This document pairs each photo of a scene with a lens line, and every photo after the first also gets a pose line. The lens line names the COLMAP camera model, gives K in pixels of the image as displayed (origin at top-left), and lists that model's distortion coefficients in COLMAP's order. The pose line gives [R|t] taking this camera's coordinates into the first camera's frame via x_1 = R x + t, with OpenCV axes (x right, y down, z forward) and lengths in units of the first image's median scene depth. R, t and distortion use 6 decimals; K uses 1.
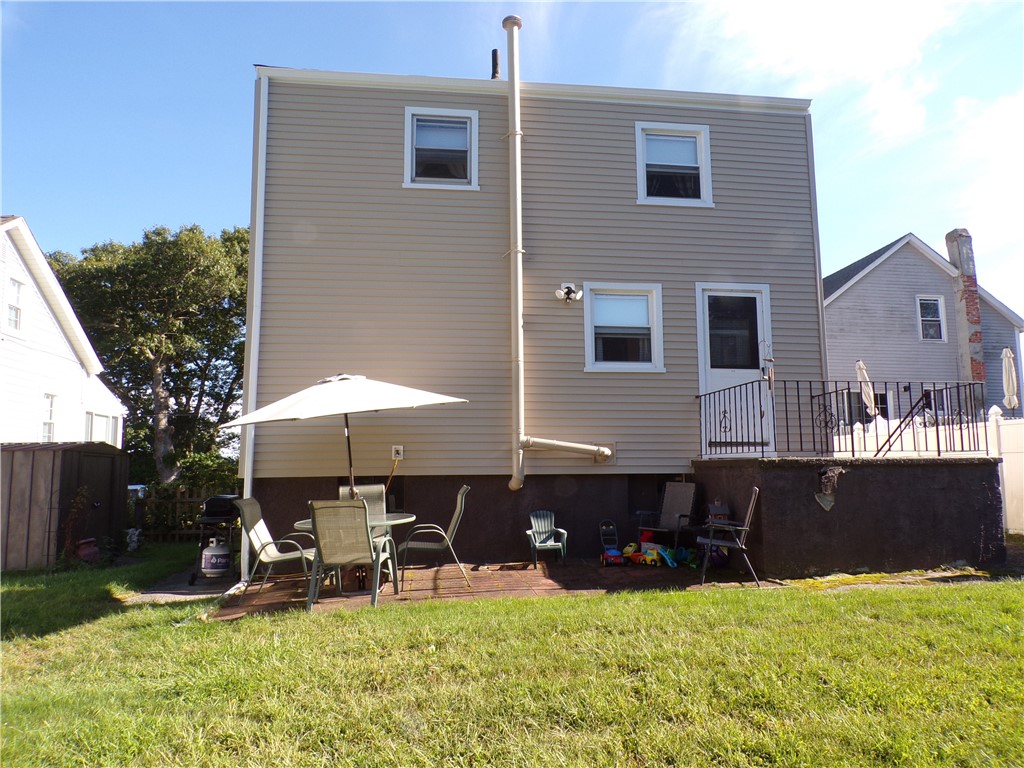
lens RADIAL K [[692.0, 0, 513.3], [0, 692.0, 397.1], [0, 0, 1]] dist [-0.007617, 0.004148]
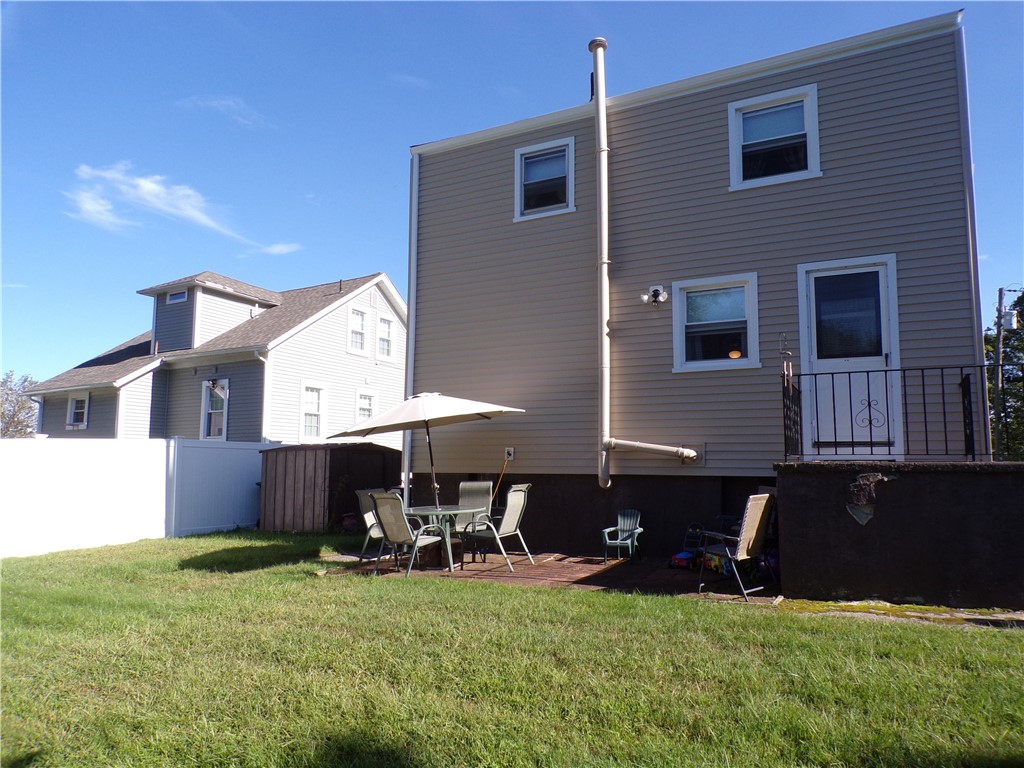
lens RADIAL K [[692.0, 0, 513.3], [0, 692.0, 397.1], [0, 0, 1]] dist [-0.007617, 0.004148]
pose [[0.827933, -0.043526, -0.559136, 0.465493], [0.049475, 0.998765, -0.004489, -0.008430], [0.558641, -0.023946, 0.829064, 0.044707]]
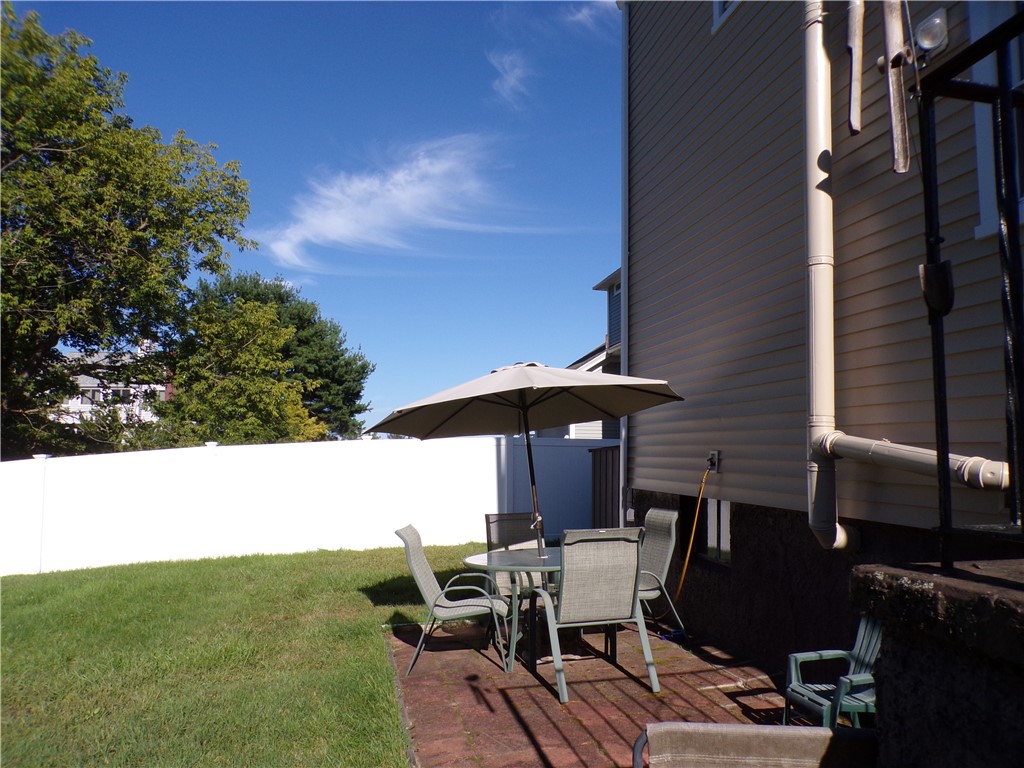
lens RADIAL K [[692.0, 0, 513.3], [0, 692.0, 397.1], [0, 0, 1]] dist [-0.007617, 0.004148]
pose [[0.100452, -0.066795, -0.992697, 0.413690], [0.102582, 0.993122, -0.056443, 0.037131], [0.989640, -0.096163, 0.106613, 0.724271]]
